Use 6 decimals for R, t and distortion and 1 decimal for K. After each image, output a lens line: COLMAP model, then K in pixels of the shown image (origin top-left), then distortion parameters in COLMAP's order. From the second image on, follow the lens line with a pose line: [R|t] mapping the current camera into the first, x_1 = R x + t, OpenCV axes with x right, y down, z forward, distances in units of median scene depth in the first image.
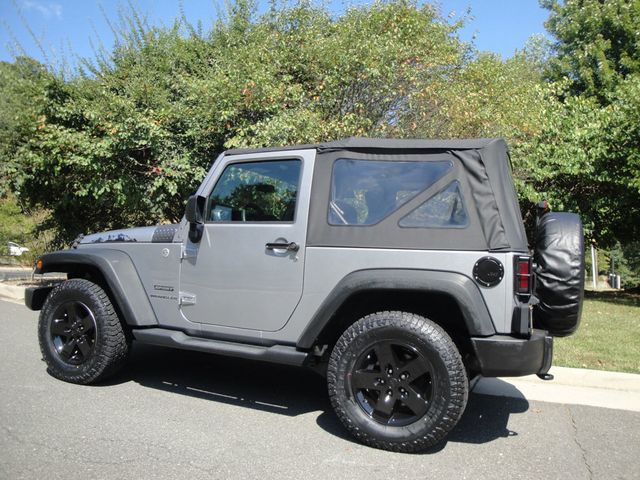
lens RADIAL K [[532.4, 0, 321.5], [0, 532.4, 242.6], [0, 0, 1]] dist [-0.136938, 0.092593]
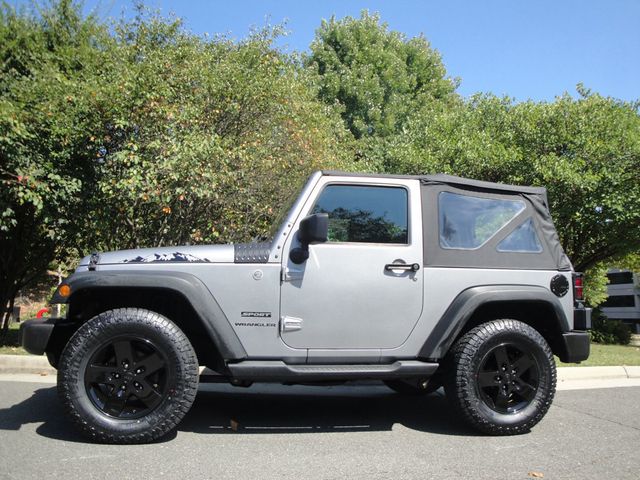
lens RADIAL K [[532.4, 0, 325.6], [0, 532.4, 241.9], [0, 0, 1]] dist [-0.136938, 0.092593]
pose [[0.812655, 0.040046, 0.581368, -0.816311], [0.002805, 0.997356, -0.072620, 0.033402], [-0.582739, 0.060646, 0.810394, 0.219432]]
